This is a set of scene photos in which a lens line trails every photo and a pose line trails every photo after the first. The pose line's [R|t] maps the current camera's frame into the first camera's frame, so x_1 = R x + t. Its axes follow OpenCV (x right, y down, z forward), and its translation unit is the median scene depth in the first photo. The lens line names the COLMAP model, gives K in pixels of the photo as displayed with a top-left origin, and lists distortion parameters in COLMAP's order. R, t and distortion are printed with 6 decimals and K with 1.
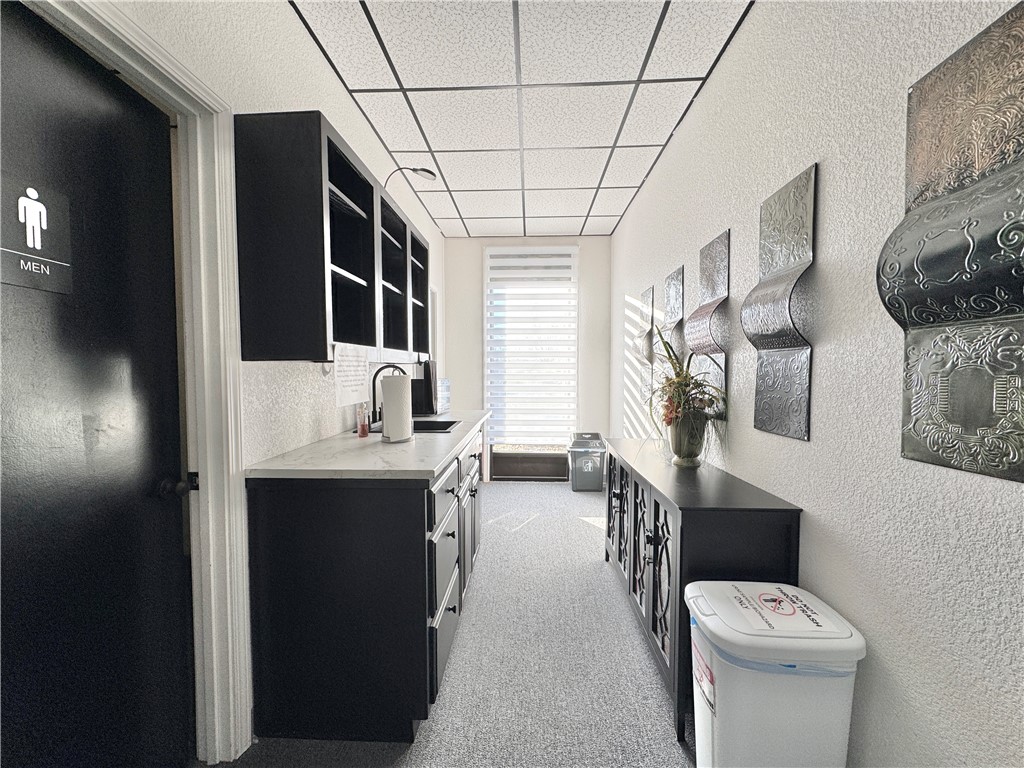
lens RADIAL K [[408.5, 0, 513.2], [0, 408.5, 384.5], [0, 0, 1]] dist [0.001577, 0.000718]
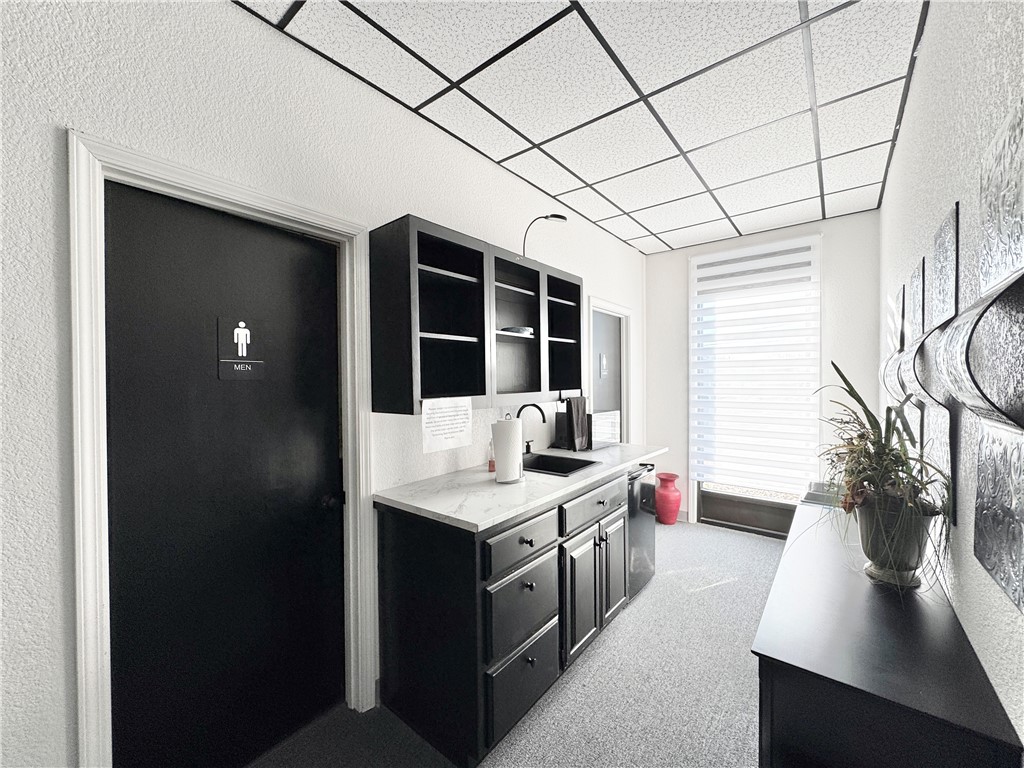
lens RADIAL K [[408.5, 0, 512.1], [0, 408.5, 384.3], [0, 0, 1]] dist [0.001577, 0.000718]
pose [[0.803598, 0.001559, -0.595171, 0.341226], [-0.014315, 0.999758, -0.016708, -0.090928], [0.595001, 0.021946, 0.803425, 0.135099]]
